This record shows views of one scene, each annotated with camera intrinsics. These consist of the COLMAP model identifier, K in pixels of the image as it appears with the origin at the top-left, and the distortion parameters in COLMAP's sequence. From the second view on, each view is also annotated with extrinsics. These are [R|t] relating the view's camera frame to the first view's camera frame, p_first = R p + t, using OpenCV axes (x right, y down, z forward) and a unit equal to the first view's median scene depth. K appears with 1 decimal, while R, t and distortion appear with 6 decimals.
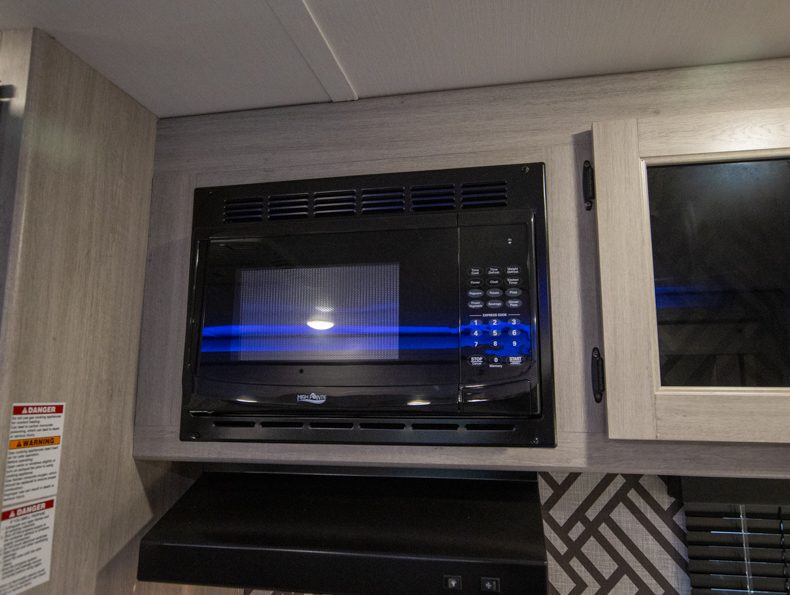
lens RADIAL K [[591.8, 0, 395.7], [0, 591.8, 297.5], [0, 0, 1]] dist [-0.000197, 0.003649]
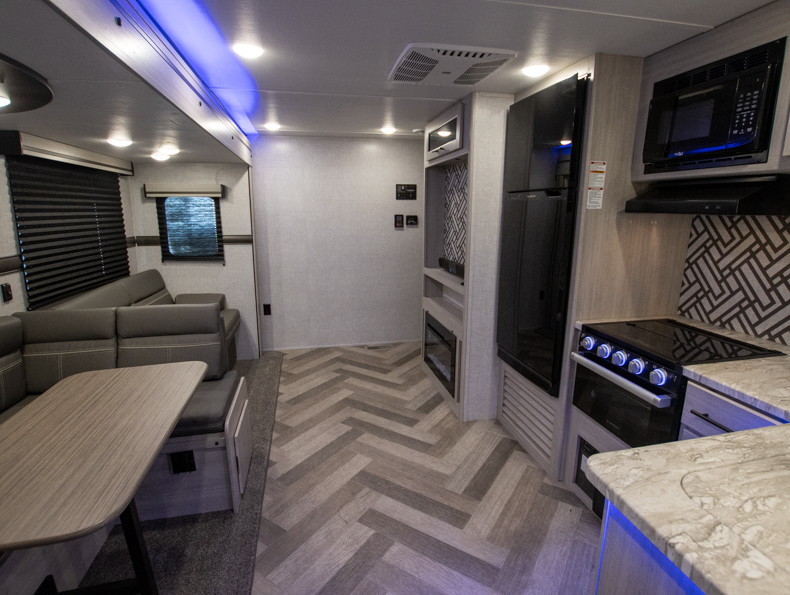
lens RADIAL K [[416.5, 0, 393.0], [0, 416.5, 301.9], [0, 0, 1]] dist [-0.032399, 0.000187]
pose [[0.394549, 0.197492, -0.897401, 1.301120], [0.141043, 0.952040, 0.271528, 0.120962], [0.907986, -0.233703, 0.347772, -1.211819]]
